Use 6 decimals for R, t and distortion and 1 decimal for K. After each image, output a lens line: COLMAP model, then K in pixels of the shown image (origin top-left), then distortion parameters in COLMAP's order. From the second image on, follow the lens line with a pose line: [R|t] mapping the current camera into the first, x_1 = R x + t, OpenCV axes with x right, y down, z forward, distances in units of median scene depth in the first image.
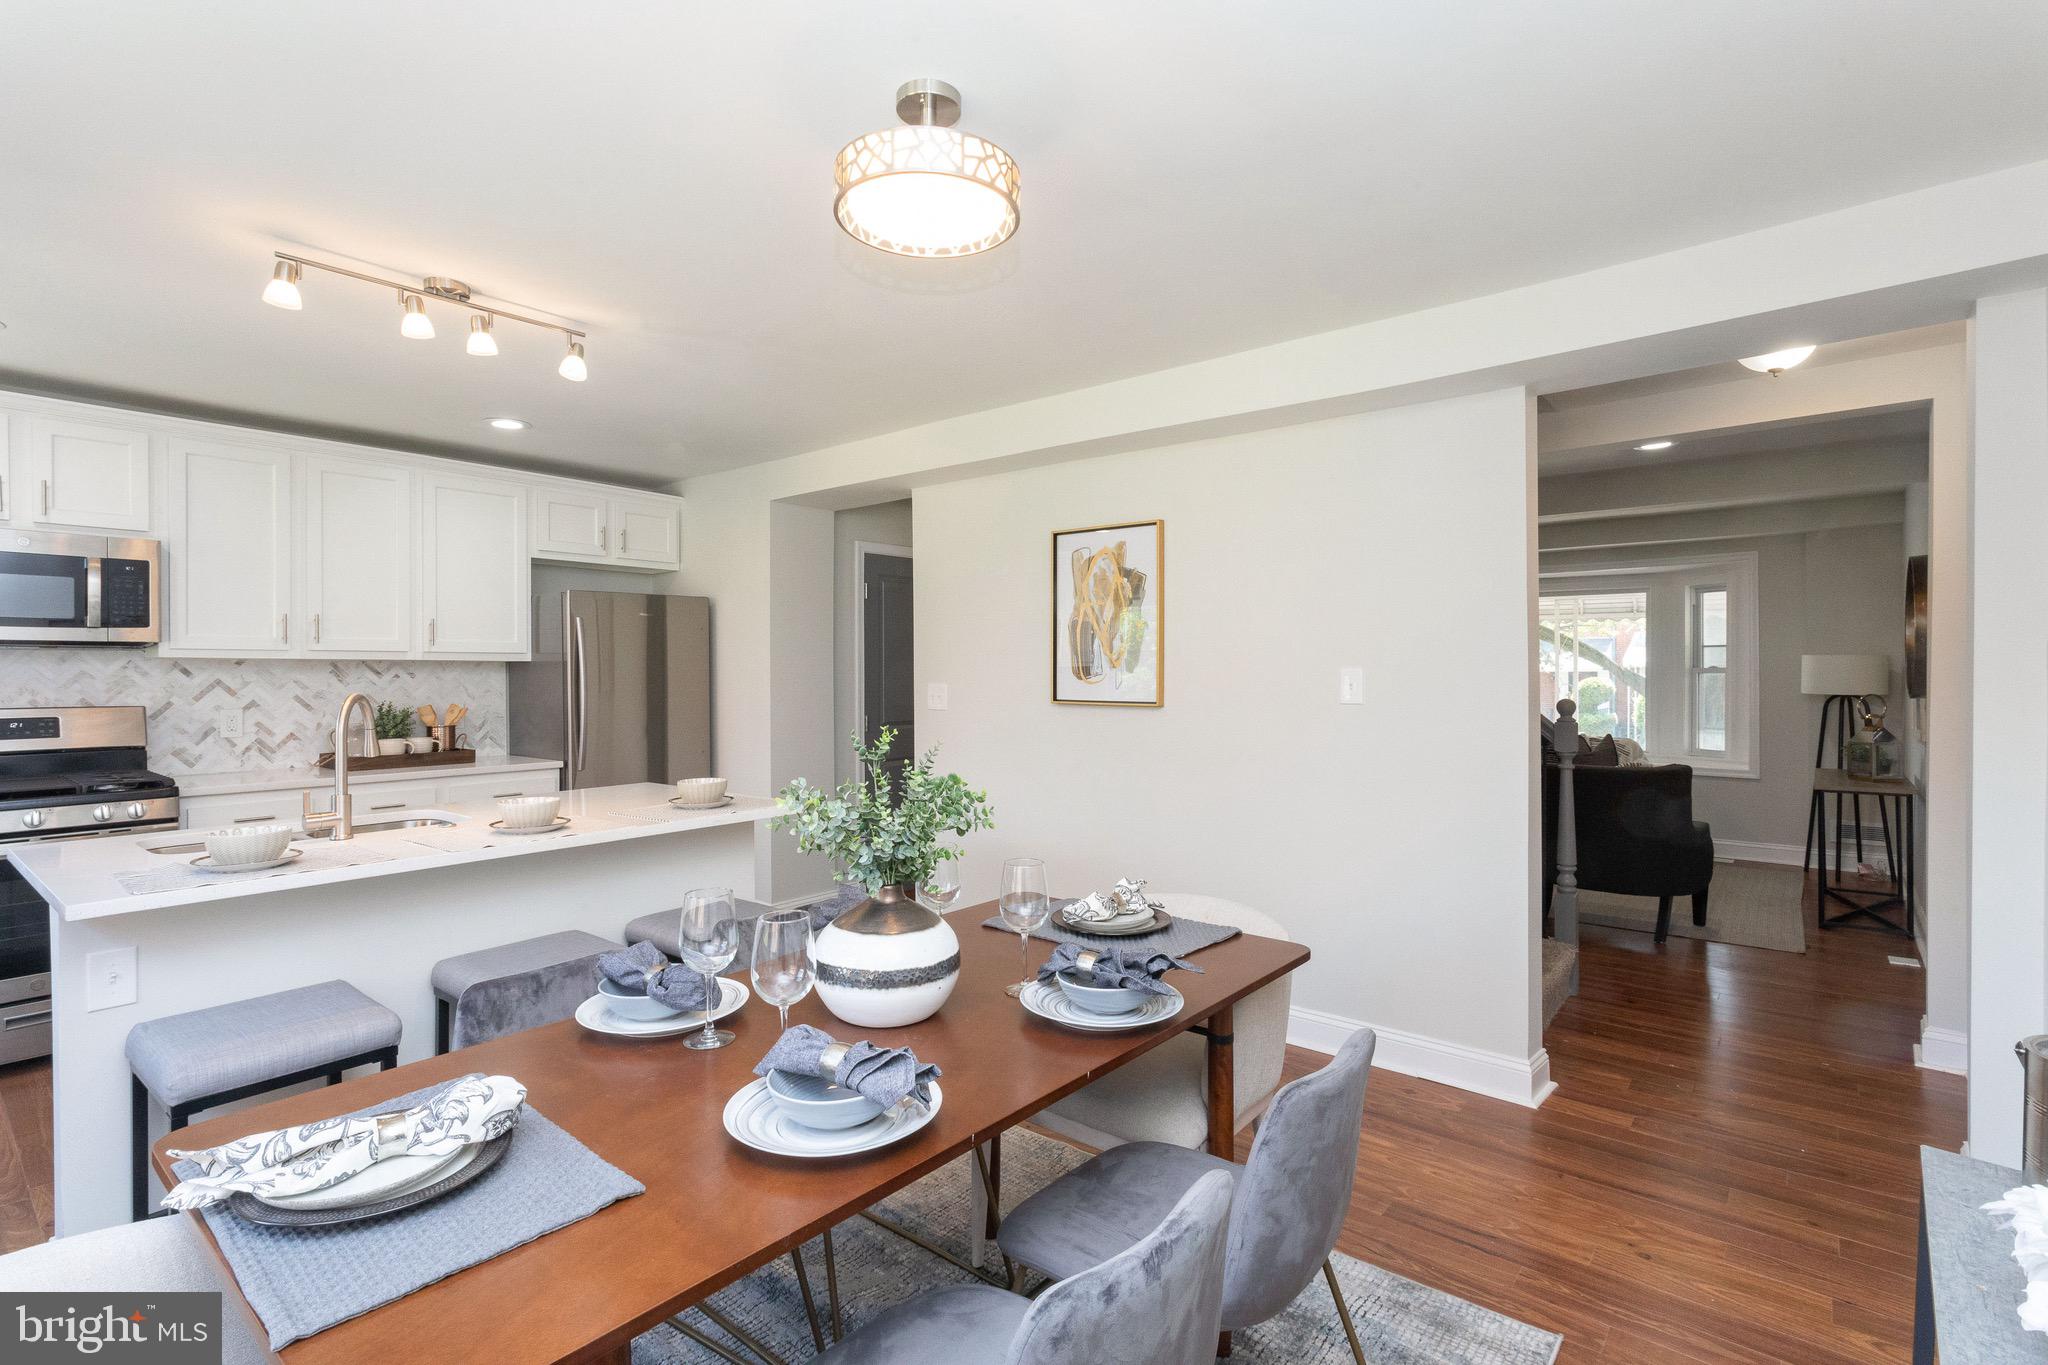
lens RADIAL K [[957.2, 0, 1018.7], [0, 957.2, 665.9], [0, 0, 1]] dist [0.000369, 0.000387]
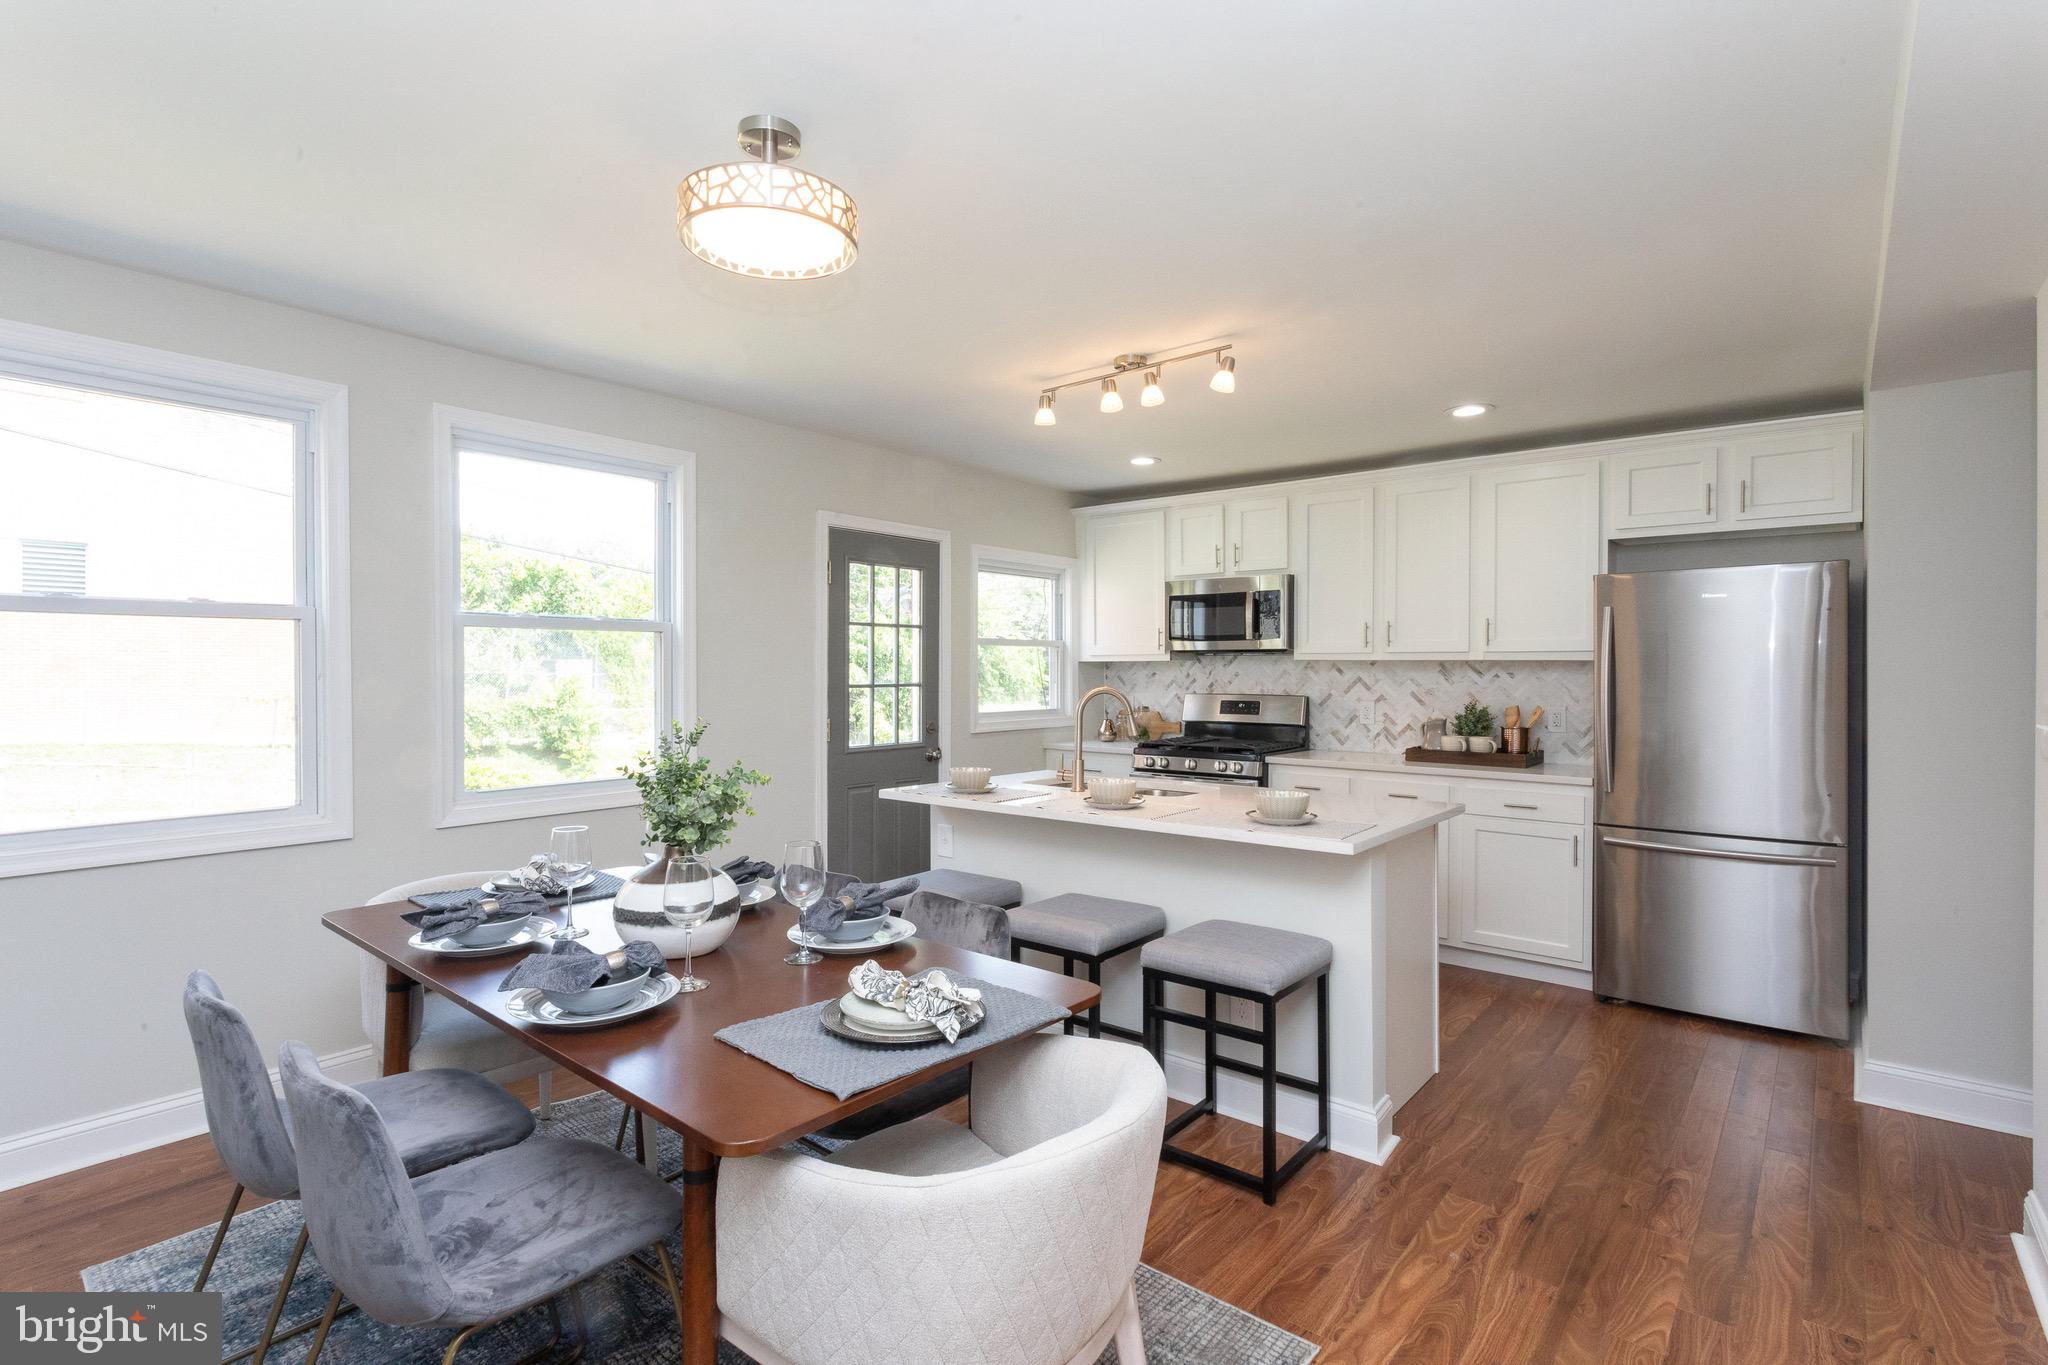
lens RADIAL K [[973.7, 0, 1024.0], [0, 973.7, 682.5], [0, 0, 1]] dist [0.000626, 0.000052]
pose [[0.004662, 0.014809, -0.999879, 0.633949], [0.002012, 0.999888, 0.014818, 0.002171], [0.999987, -0.002080, 0.004632, 0.809233]]
